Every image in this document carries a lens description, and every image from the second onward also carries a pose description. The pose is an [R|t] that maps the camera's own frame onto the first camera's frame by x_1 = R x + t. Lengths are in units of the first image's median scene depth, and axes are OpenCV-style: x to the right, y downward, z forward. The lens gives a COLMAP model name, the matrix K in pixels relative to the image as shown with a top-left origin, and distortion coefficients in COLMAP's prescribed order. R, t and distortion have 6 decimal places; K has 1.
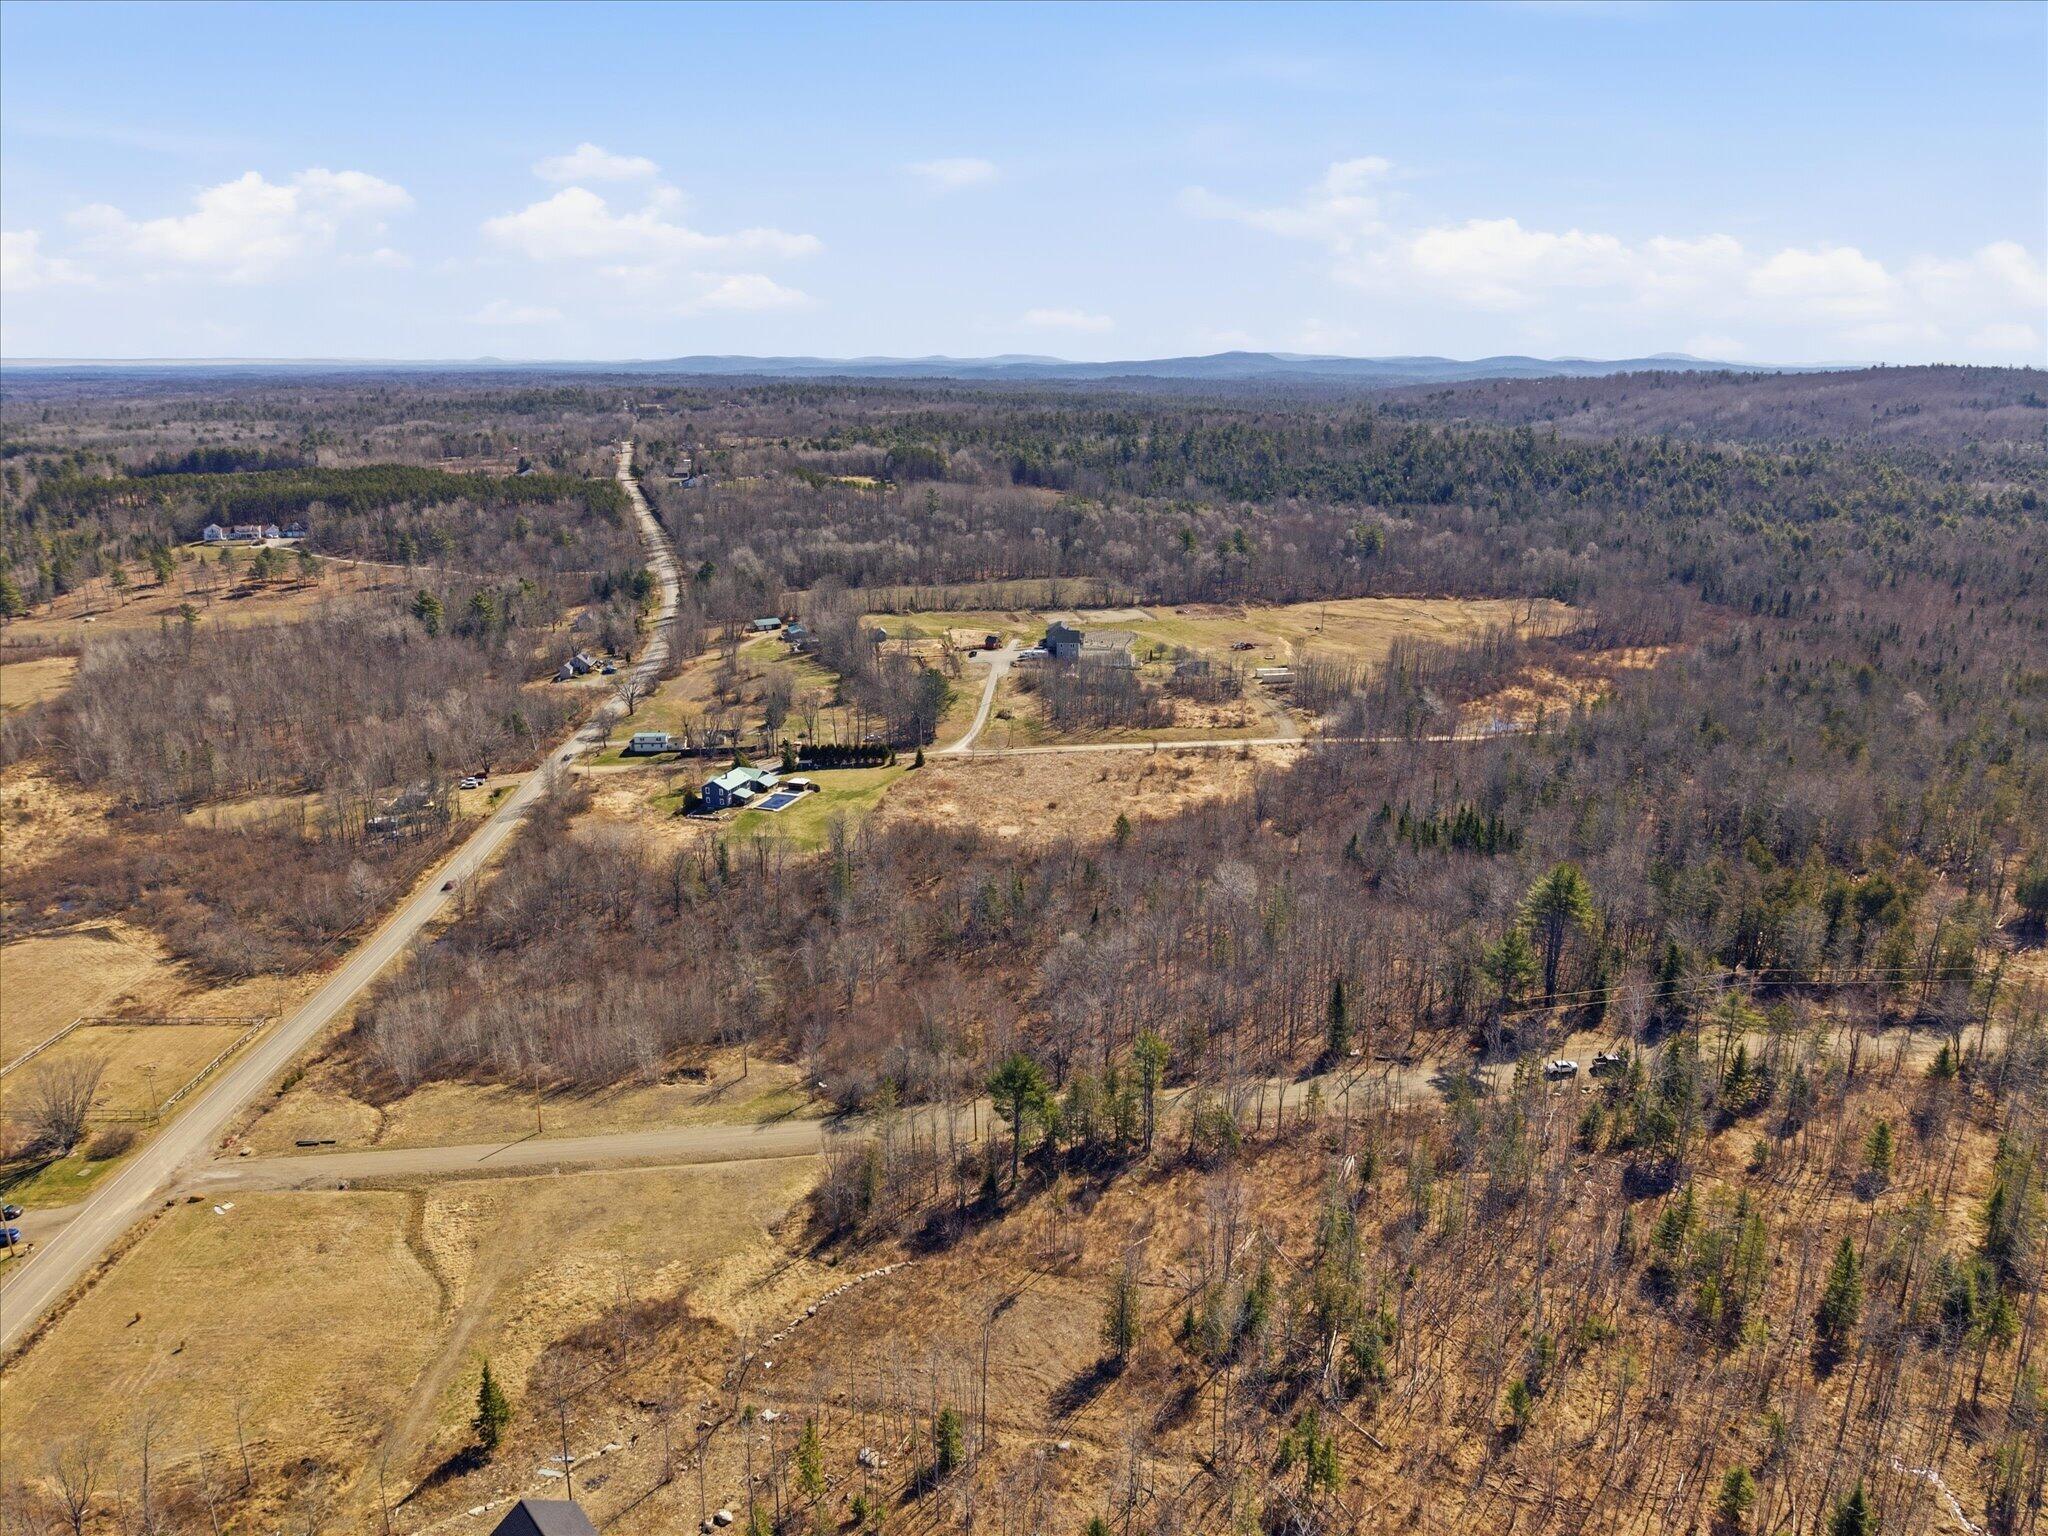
lens RADIAL K [[1374.4, 0, 1028.9], [0, 1374.4, 797.6], [0, 0, 1]] dist [0.010238, -0.003863]
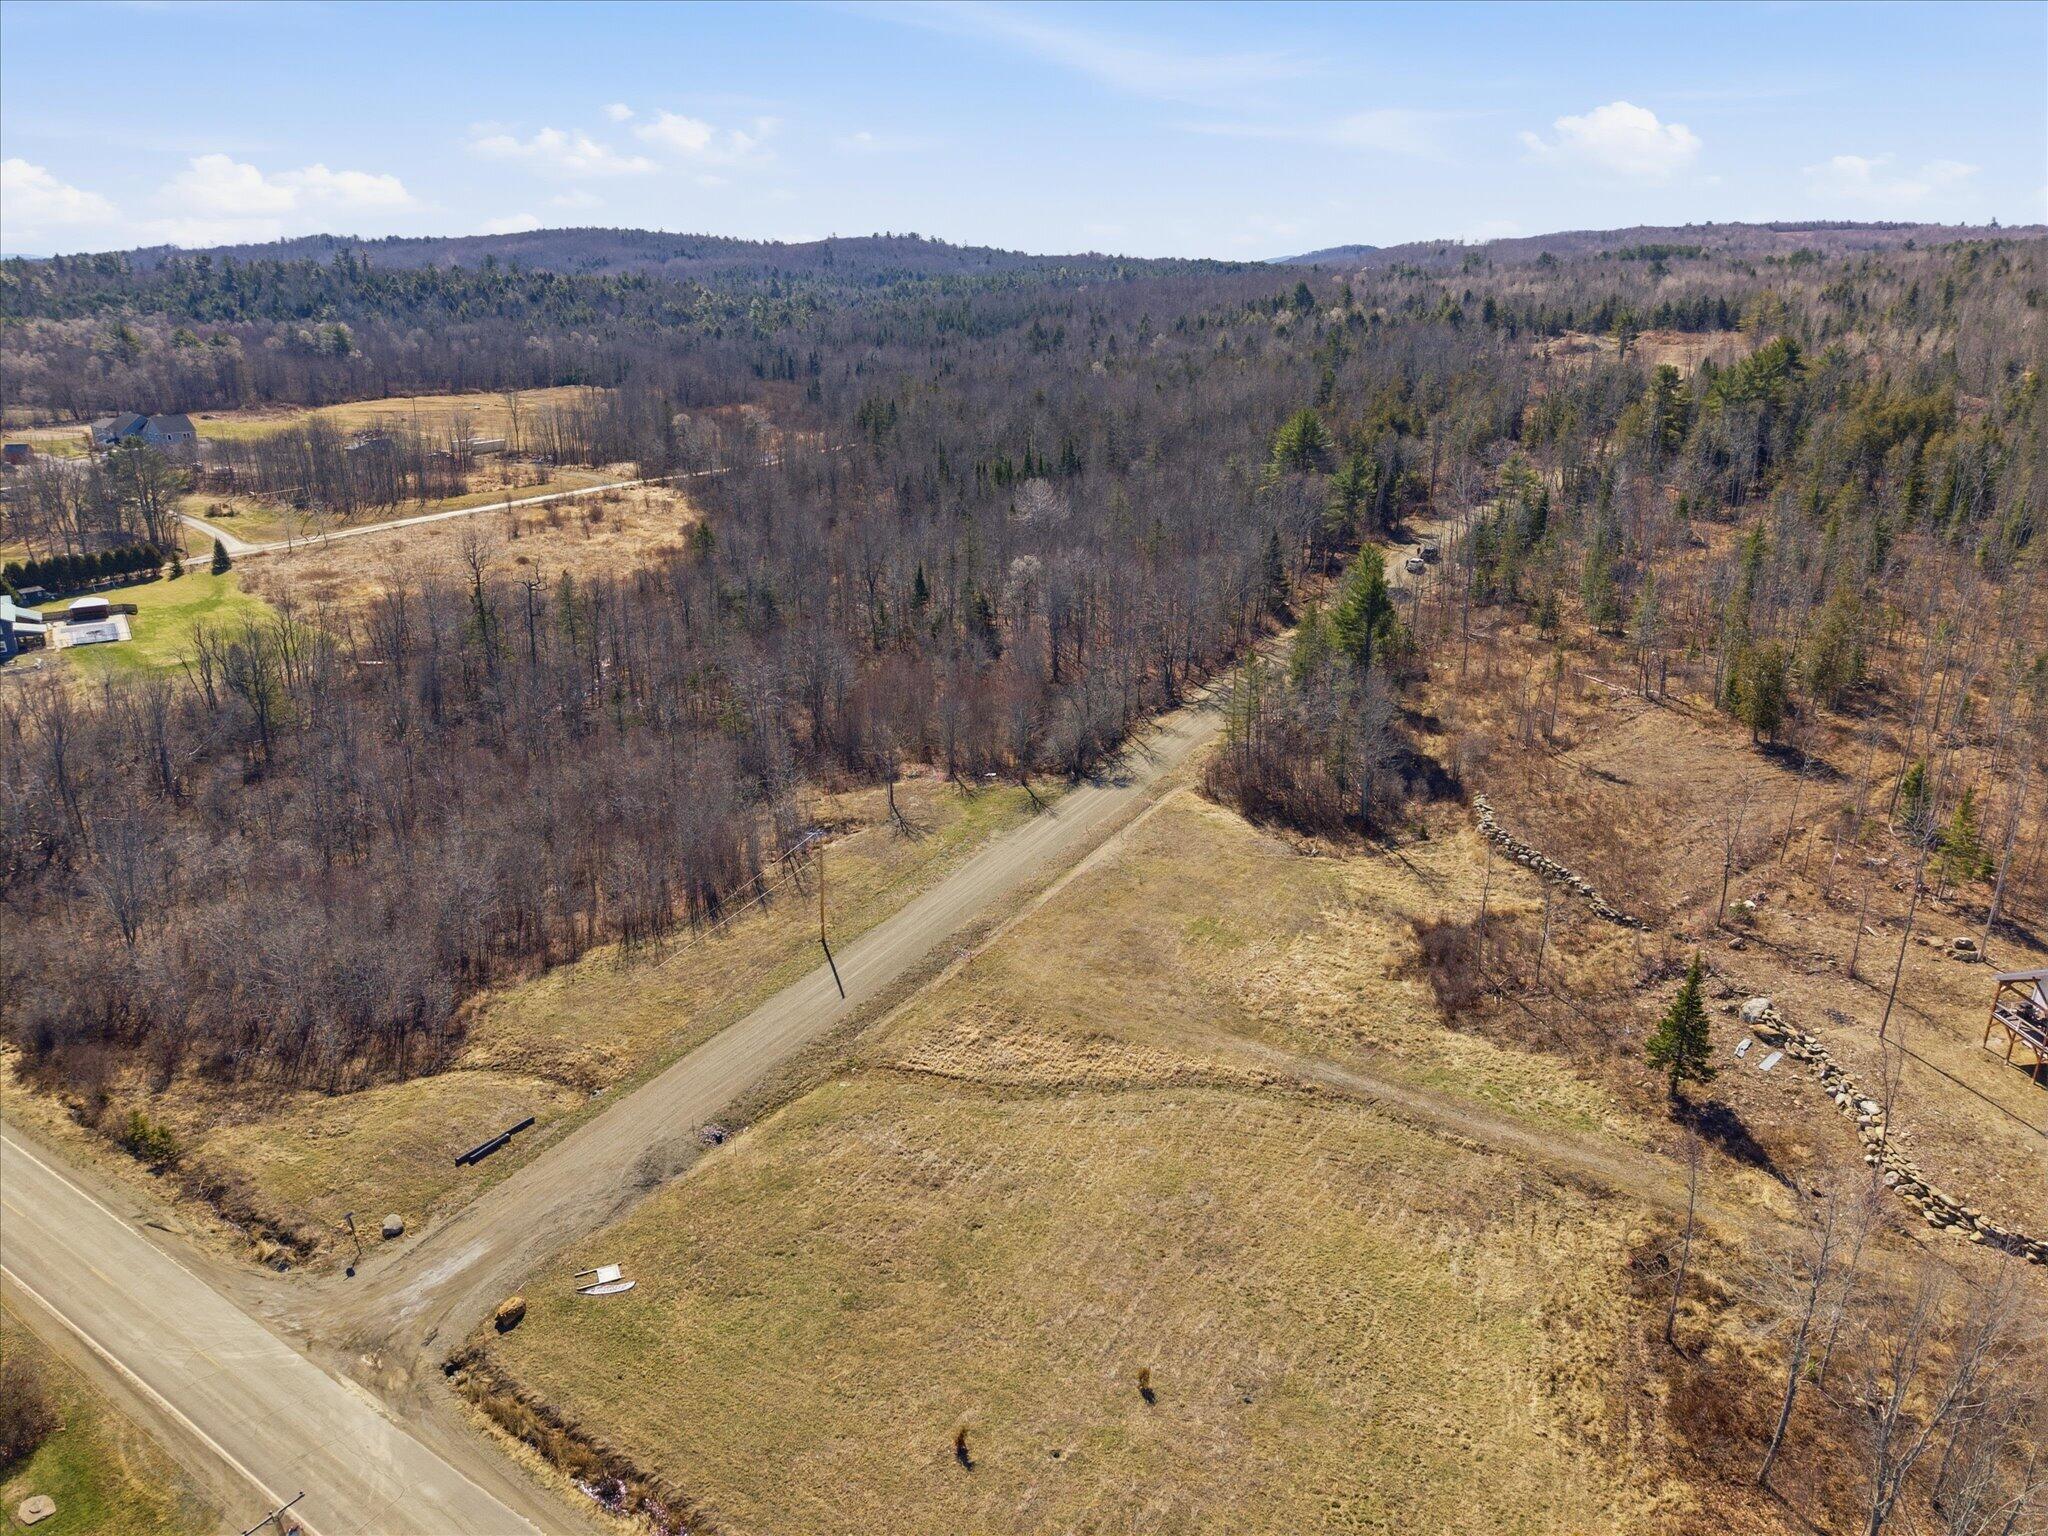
lens RADIAL K [[1337.4, 0, 1020.9], [0, 1337.4, 868.5], [0, 0, 1]] dist [0.008064, -0.004466]
pose [[0.589776, -0.324148, 0.739657, -0.845615], [0.244769, 0.944576, 0.218781, 0.143540], [-0.769580, 0.052013, 0.636429, 0.722891]]
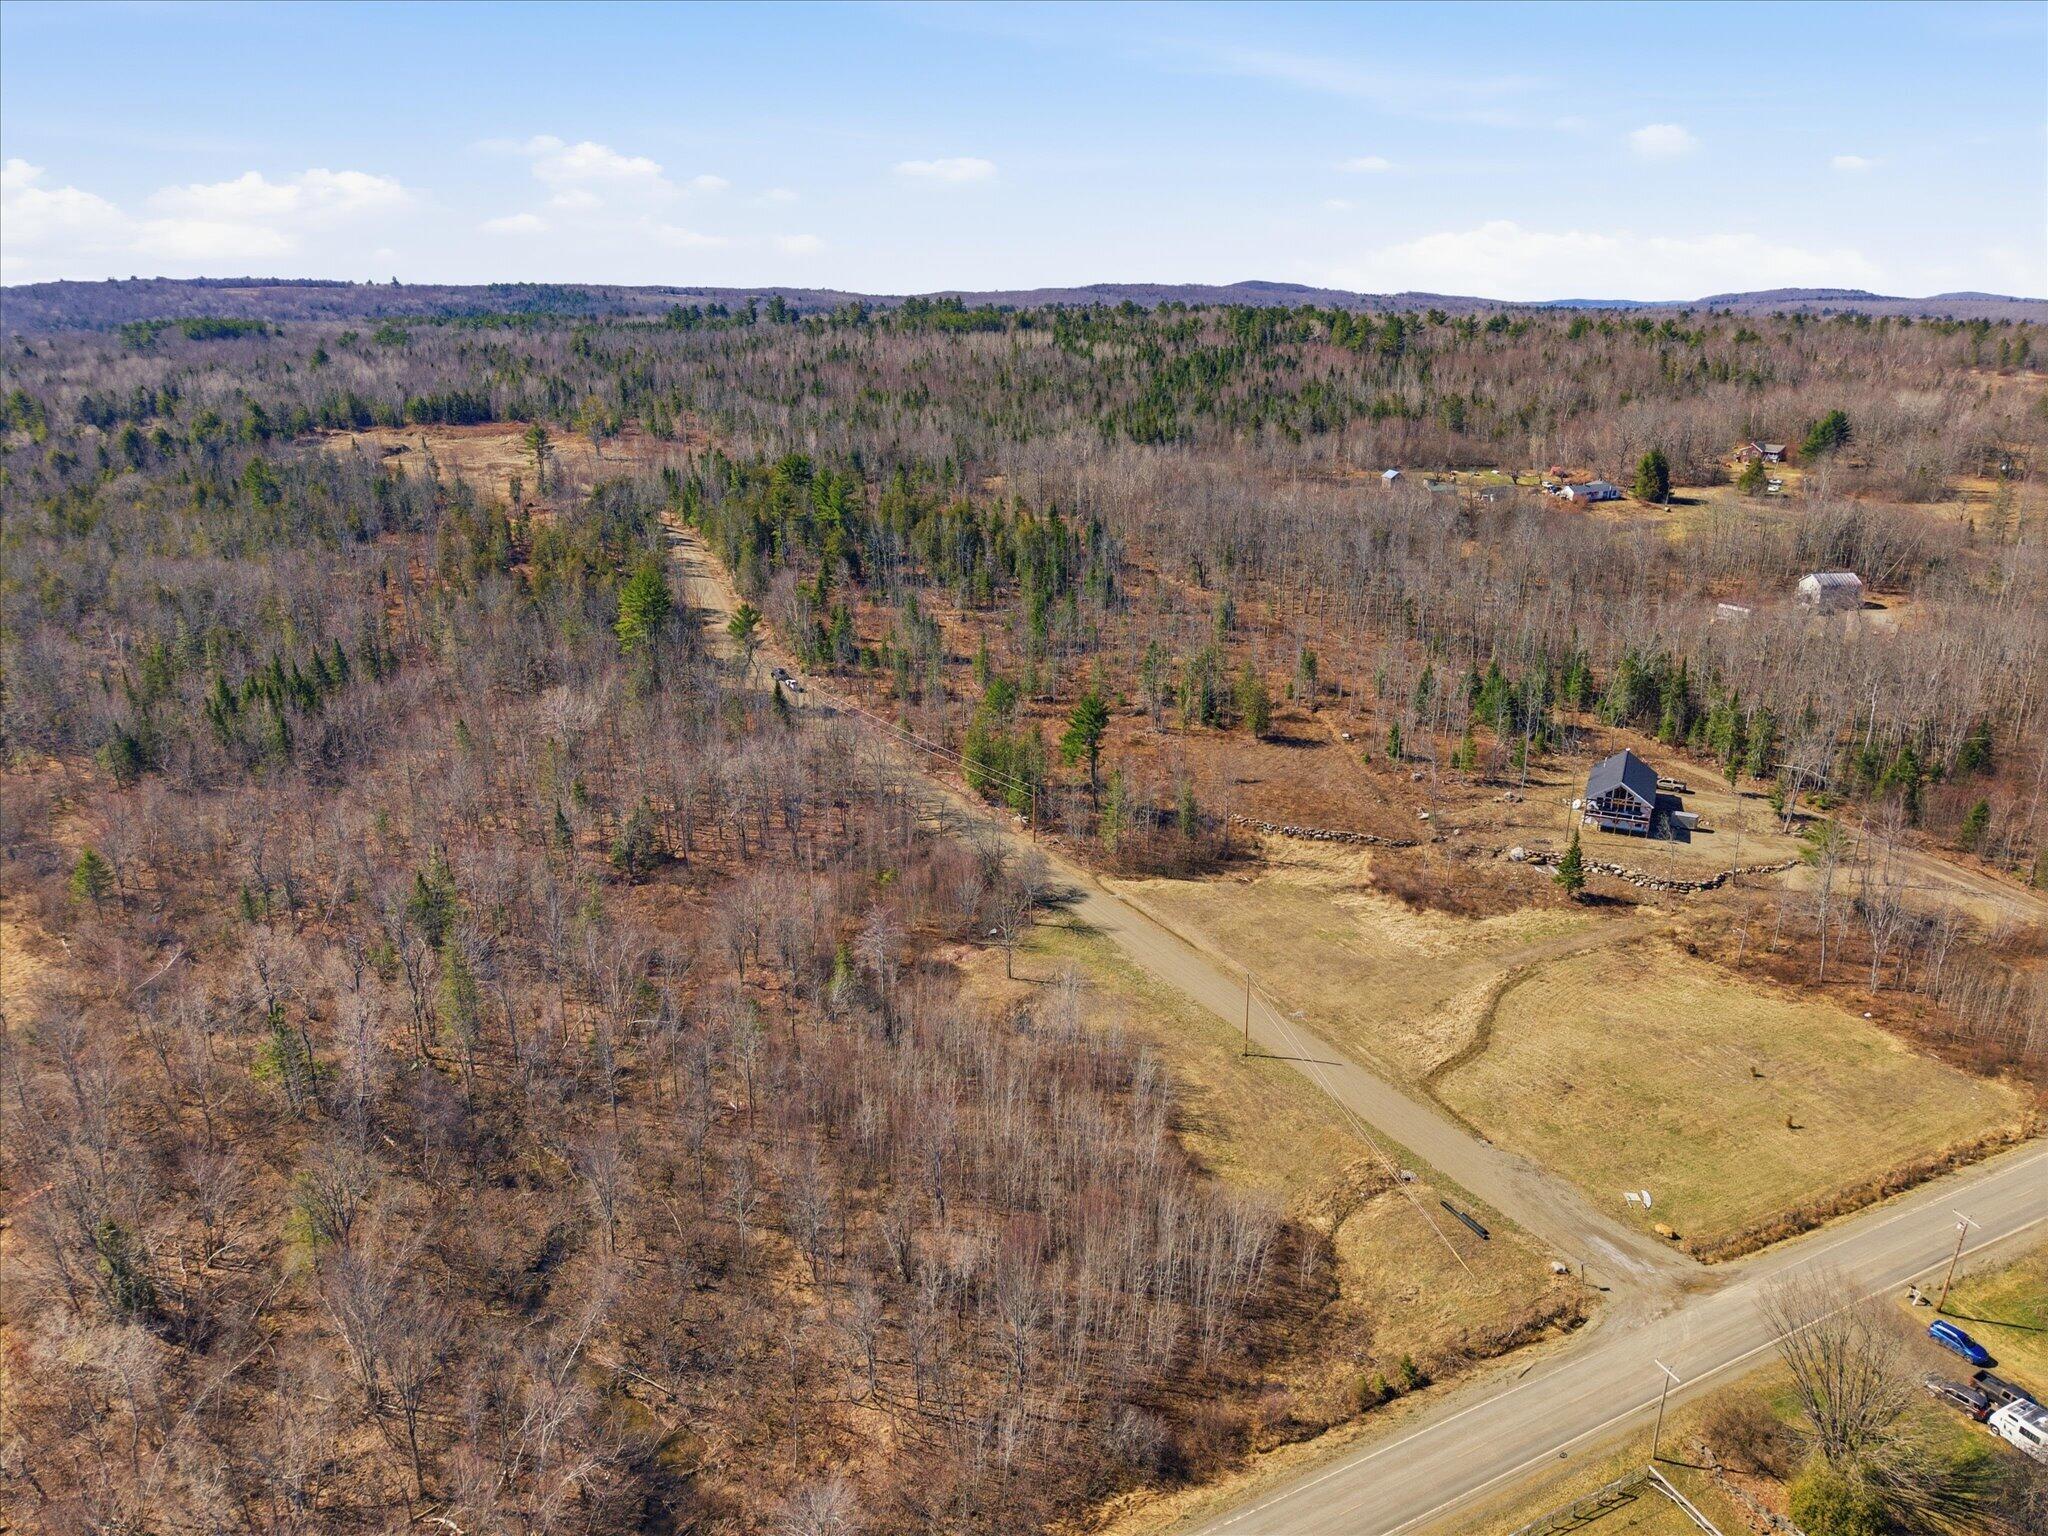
lens RADIAL K [[1383.2, 0, 1034.2], [0, 1383.2, 769.3], [0, 0, 1]] dist [0.001976, -0.003472]
pose [[-0.411264, -0.286905, 0.865186, -1.093768], [0.281701, 0.862702, 0.419987, -0.275525], [-0.866894, 0.416450, -0.273977, 1.501230]]
